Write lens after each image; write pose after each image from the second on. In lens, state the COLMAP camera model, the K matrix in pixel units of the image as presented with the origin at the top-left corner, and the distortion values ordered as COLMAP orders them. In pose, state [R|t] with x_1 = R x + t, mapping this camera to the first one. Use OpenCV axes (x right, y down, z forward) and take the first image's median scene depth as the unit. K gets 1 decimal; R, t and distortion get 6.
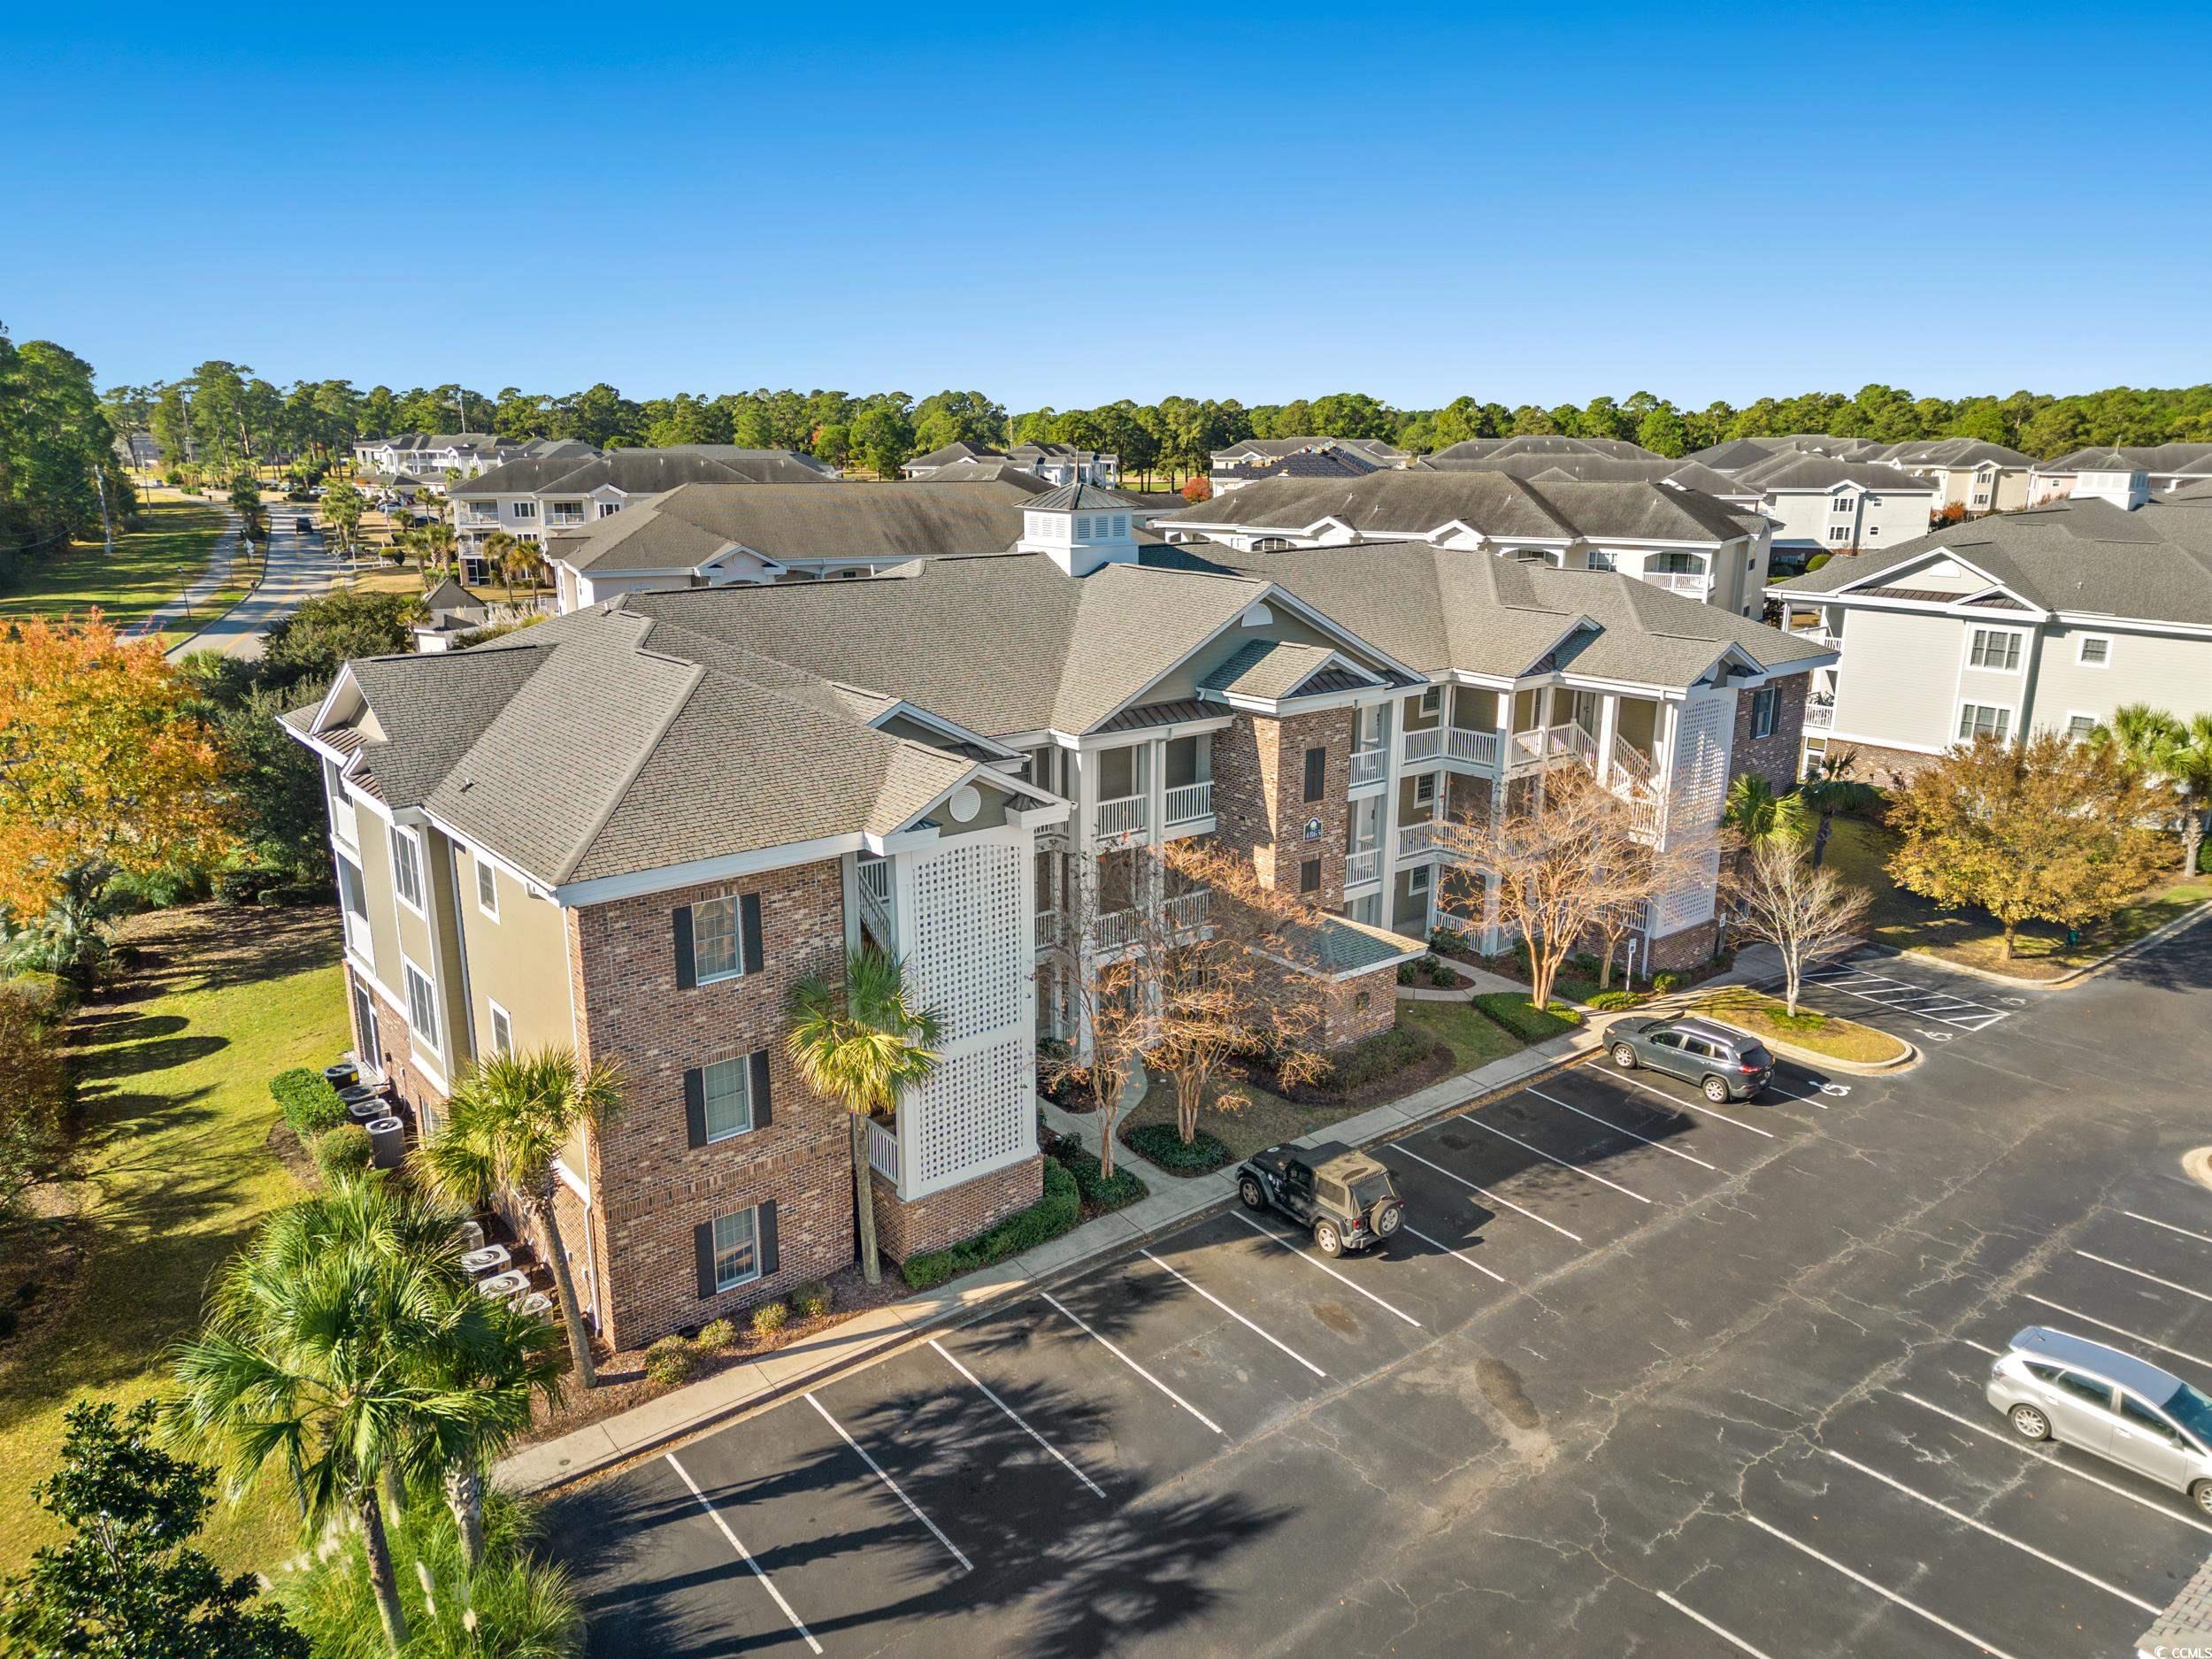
lens RADIAL K [[1547.3, 0, 1106.0], [0, 1547.3, 829.5], [0, 0, 1]] dist [0.068459, -0.070775]
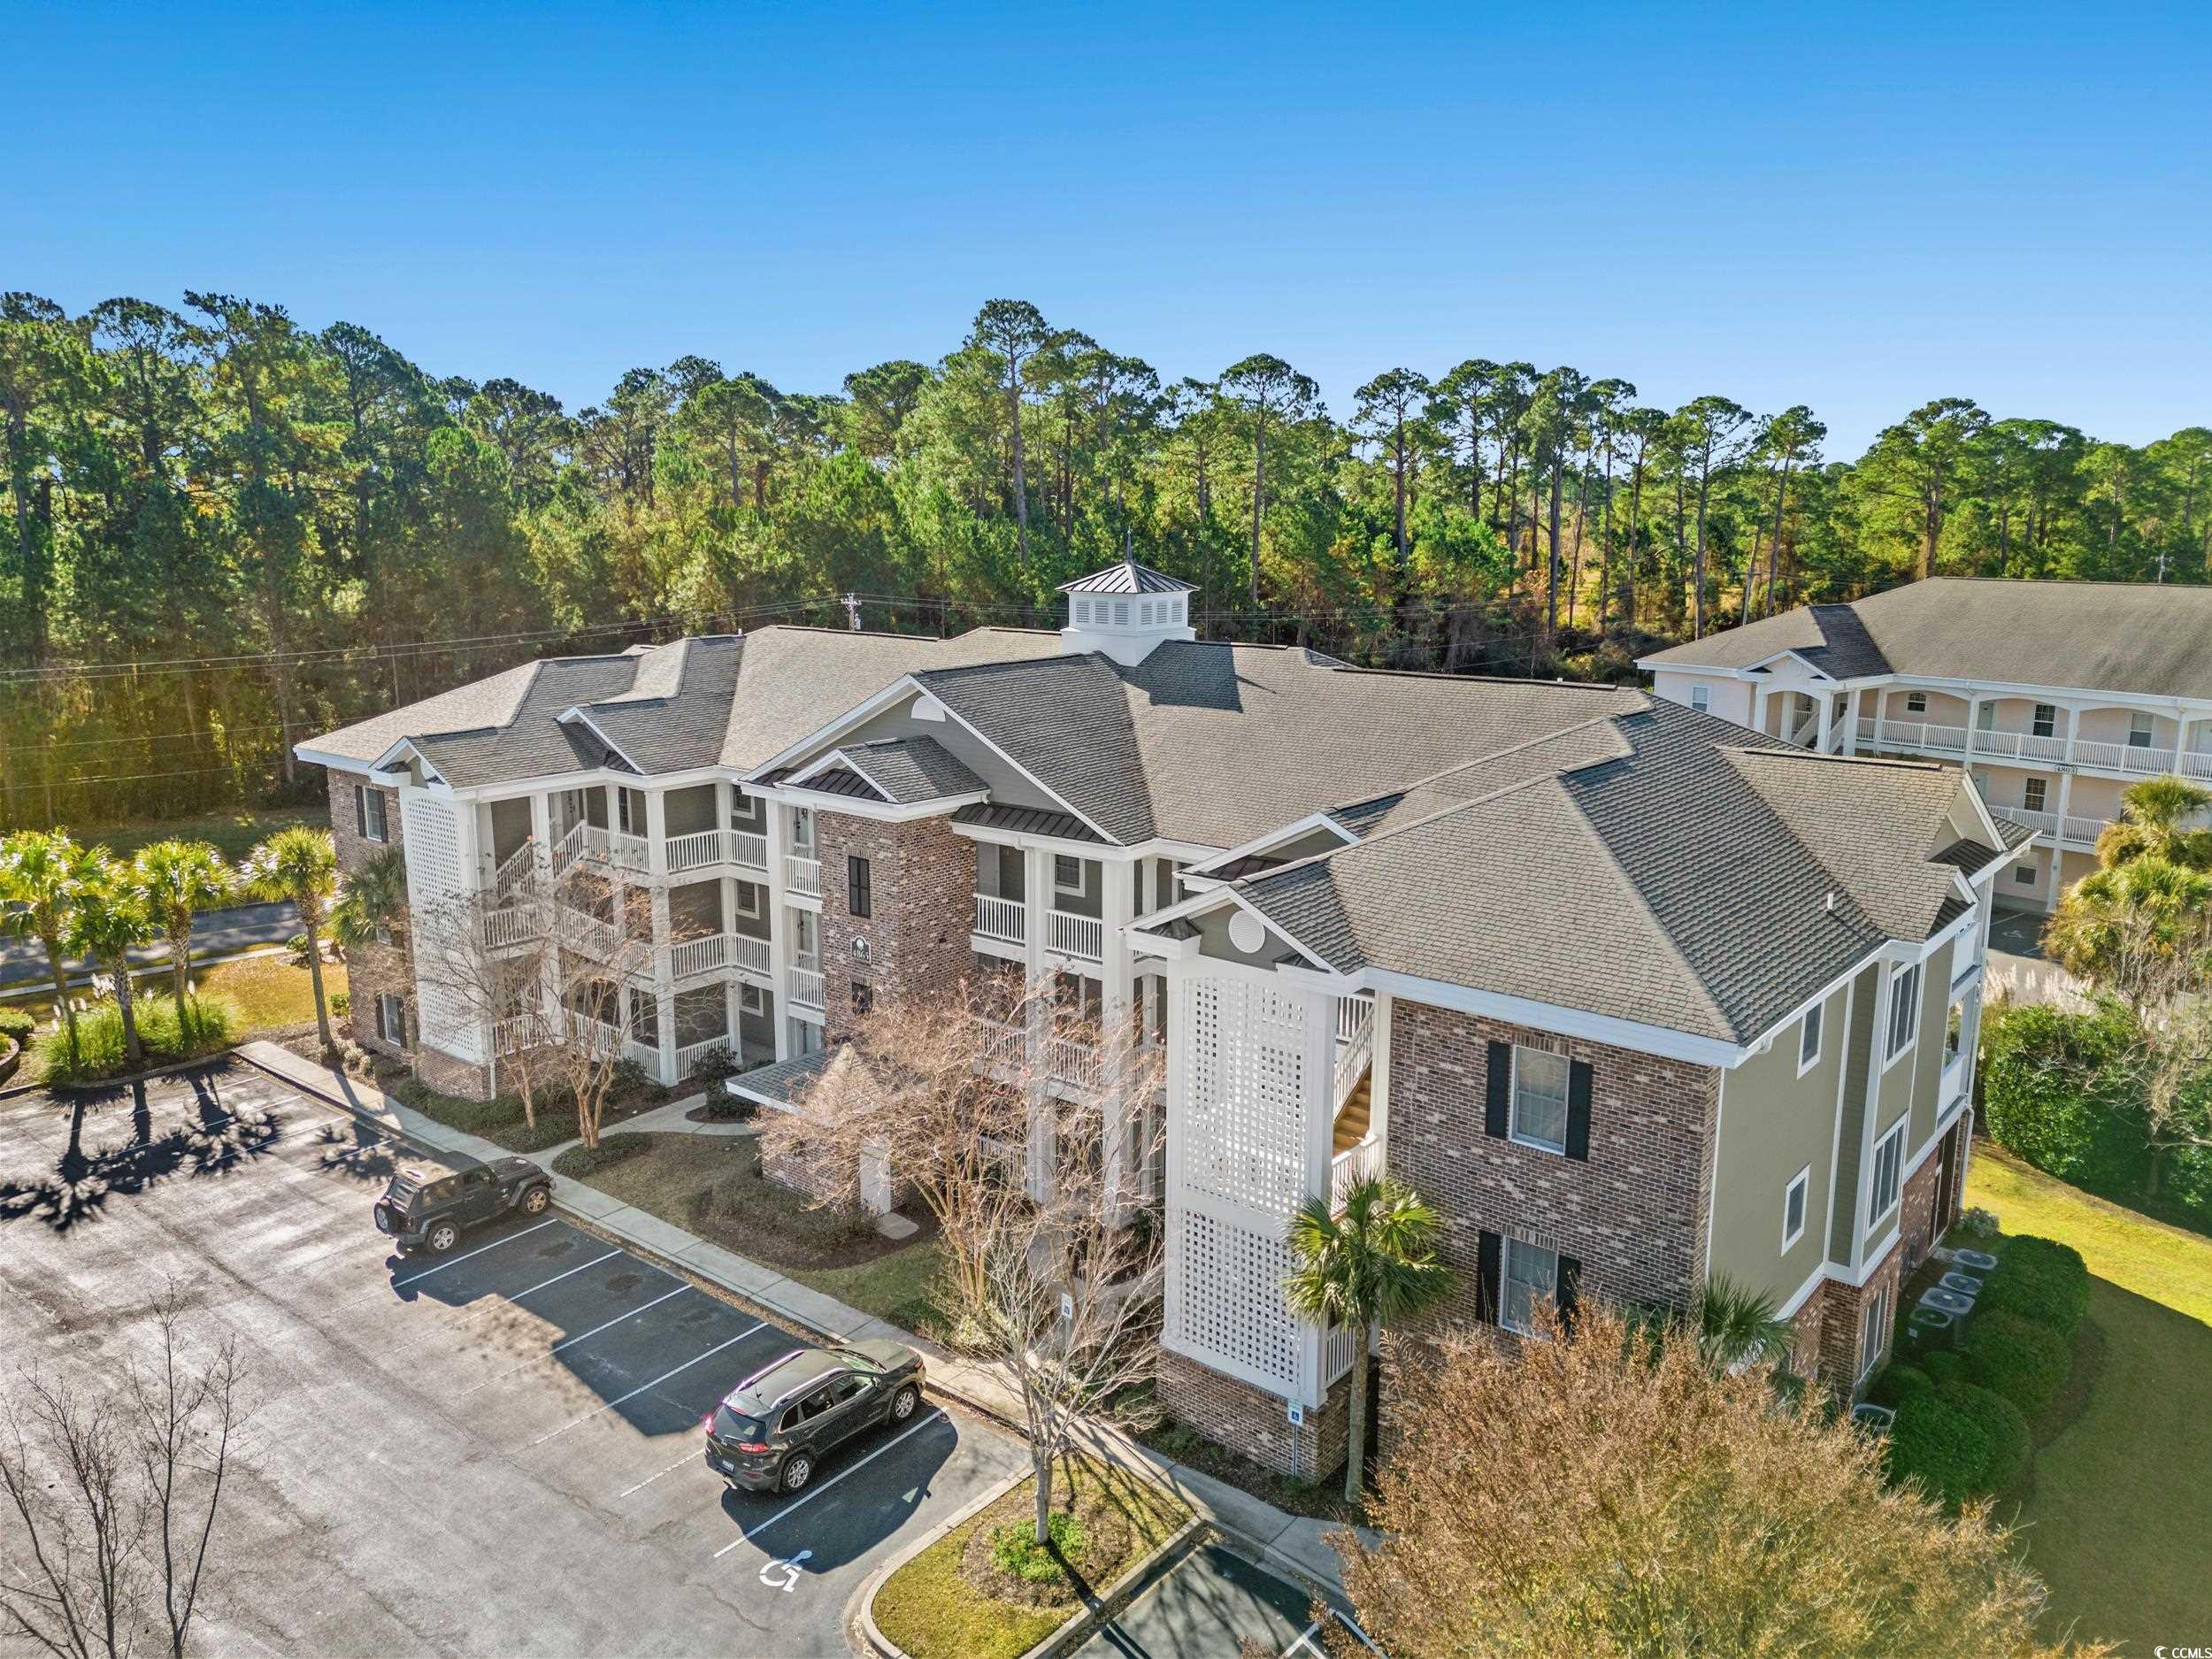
lens RADIAL K [[1607.5, 0, 1106.0], [0, 1607.5, 829.5], [0, 0, 1]] dist [0.073809, -0.075866]
pose [[0.204379, 0.194714, -0.959331, 1.391675], [-0.248816, 0.958164, 0.141469, -0.310698], [0.946742, 0.209783, 0.244276, 1.205210]]
